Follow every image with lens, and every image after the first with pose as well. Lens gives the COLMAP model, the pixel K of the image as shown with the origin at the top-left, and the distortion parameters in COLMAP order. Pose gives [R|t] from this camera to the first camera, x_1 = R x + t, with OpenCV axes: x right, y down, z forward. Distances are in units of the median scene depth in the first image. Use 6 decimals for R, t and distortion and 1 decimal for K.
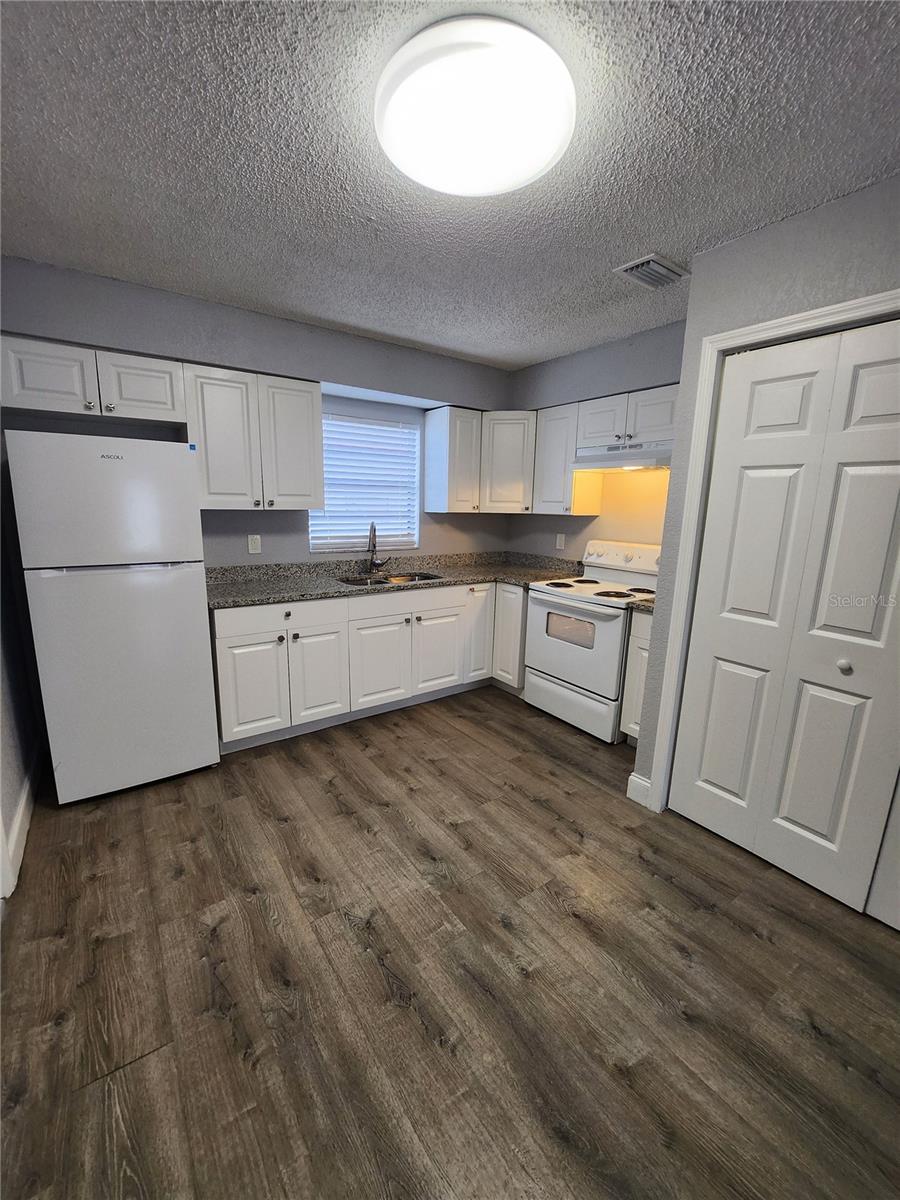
lens RADIAL K [[479.7, 0, 438.9], [0, 479.7, 600.8], [0, 0, 1]] dist [-0.018630, -0.000261]
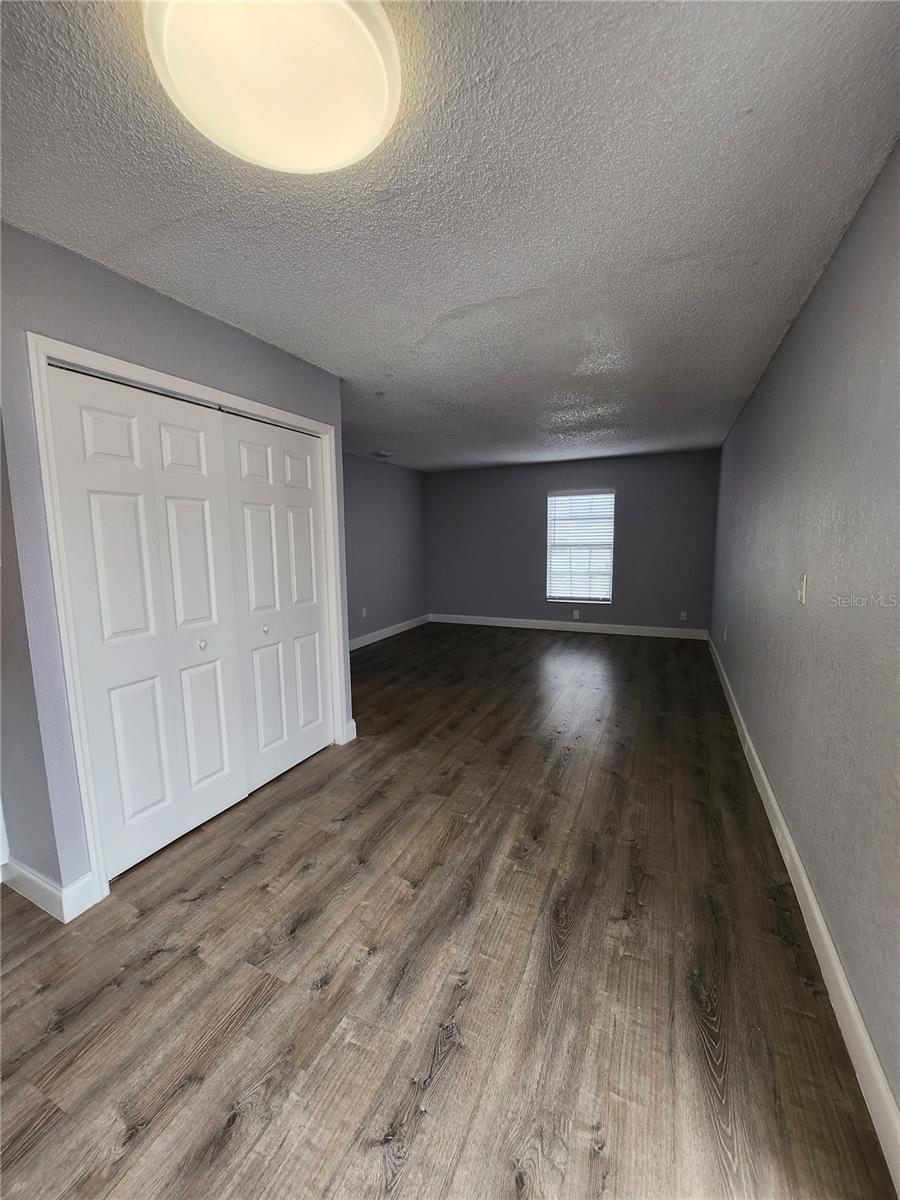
lens RADIAL K [[479.7, 0, 438.9], [0, 479.7, 600.8], [0, 0, 1]] dist [-0.018630, -0.000261]
pose [[-0.497349, -0.125082, 0.858486, -0.555493], [0.179570, 0.953280, 0.242923, -0.168409], [-0.848763, 0.274976, -0.451652, 0.865224]]
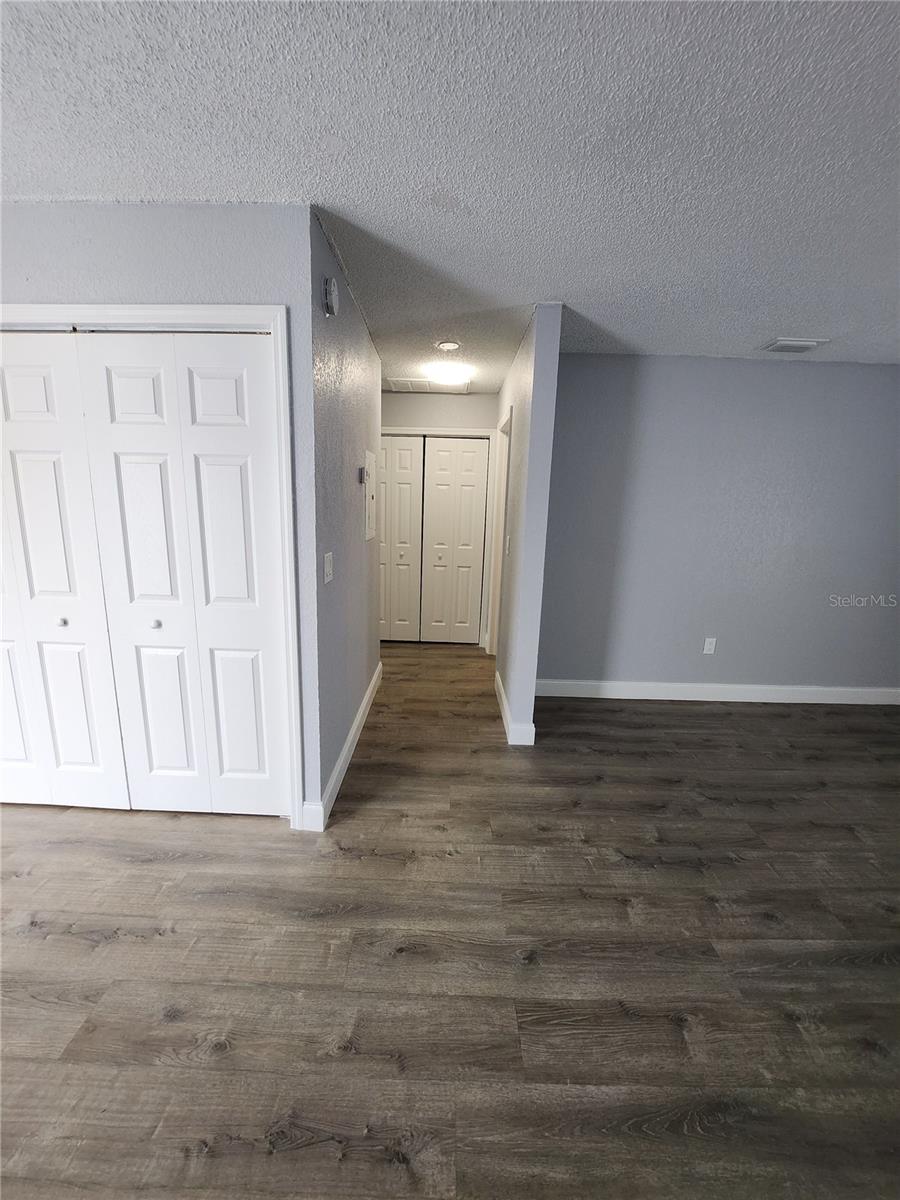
lens RADIAL K [[479.7, 0, 438.9], [0, 479.7, 600.8], [0, 0, 1]] dist [-0.018630, -0.000261]
pose [[0.587281, -0.170875, 0.791140, 0.411285], [0.148831, 0.983592, 0.101962, 0.088111], [-0.795582, 0.057866, 0.603077, -0.412952]]
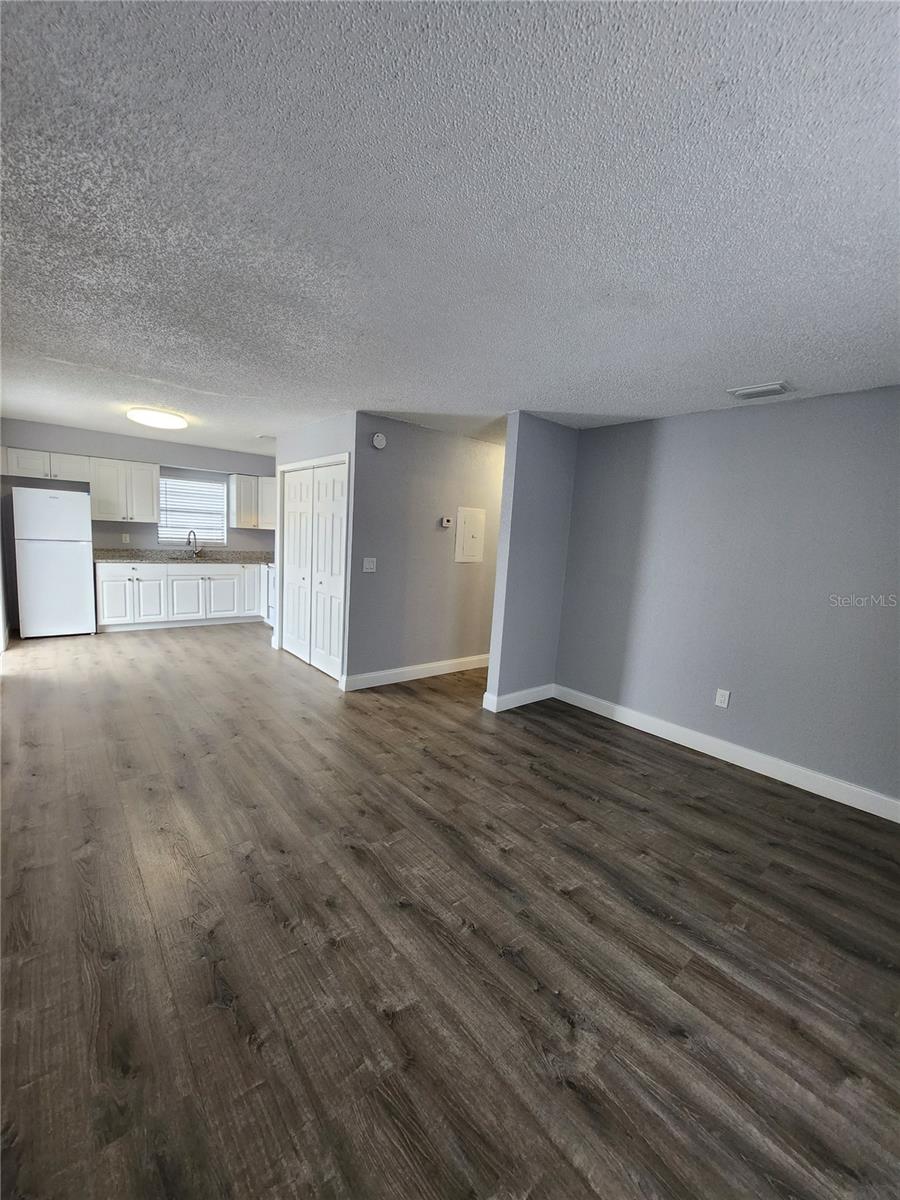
lens RADIAL K [[479.7, 0, 440.9], [0, 479.7, 605.8], [0, 0, 1]] dist [-0.021114, -0.000059]
pose [[0.996422, 0.028334, 0.079631, 1.268414], [-0.024532, 0.998530, -0.048325, 0.370422], [-0.080884, 0.046199, 0.995652, -1.767682]]
